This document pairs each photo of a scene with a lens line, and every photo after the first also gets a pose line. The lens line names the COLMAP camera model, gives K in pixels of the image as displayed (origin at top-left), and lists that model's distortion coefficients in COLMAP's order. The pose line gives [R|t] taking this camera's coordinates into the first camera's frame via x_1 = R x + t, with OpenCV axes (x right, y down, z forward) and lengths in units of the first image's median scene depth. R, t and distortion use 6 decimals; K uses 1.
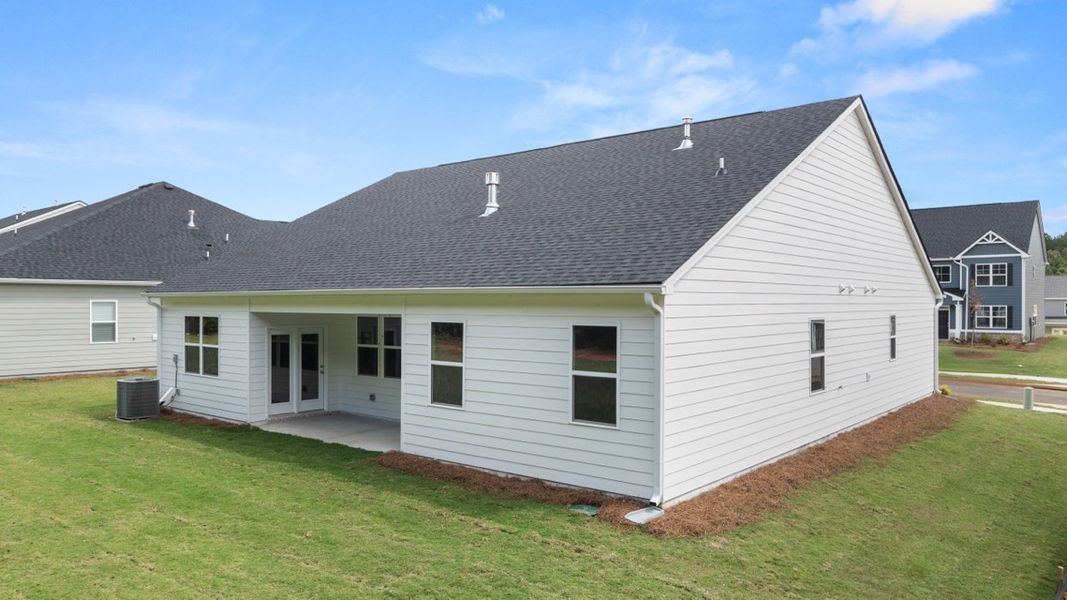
lens RADIAL K [[754.7, 0, 533.5], [0, 754.7, 300.0], [0, 0, 1]] dist [-0.017057, -0.000494]
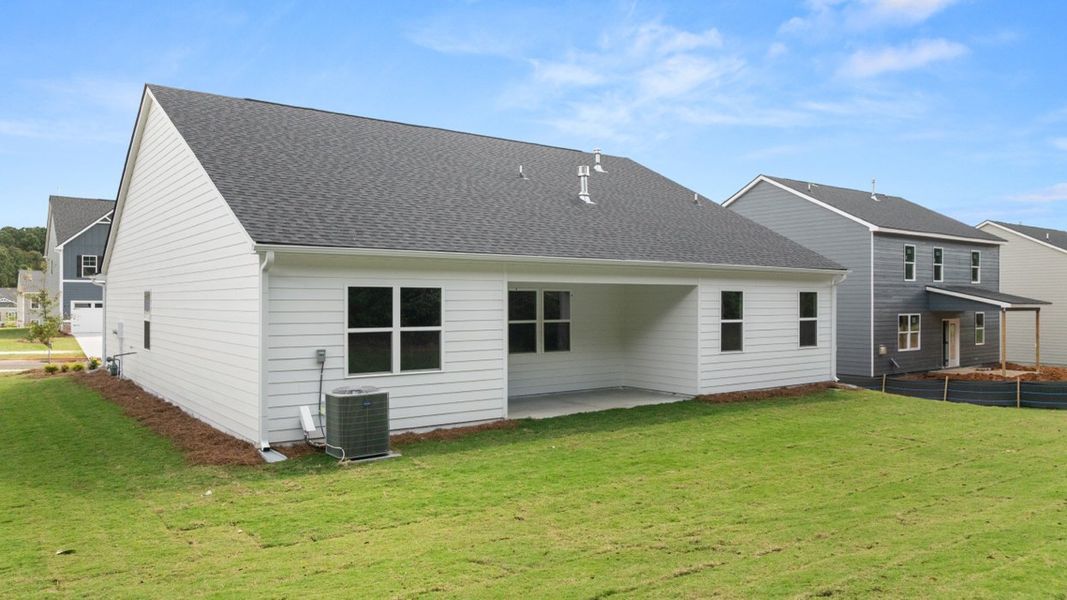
lens RADIAL K [[752.1, 0, 538.2], [0, 752.1, 297.4], [0, 0, 1]] dist [-0.007057, -0.000282]
pose [[0.233148, 0.002719, 0.972437, -1.482273], [-0.005399, 0.999984, -0.001501, 0.043413], [-0.972426, -0.004900, 0.233159, 0.989742]]
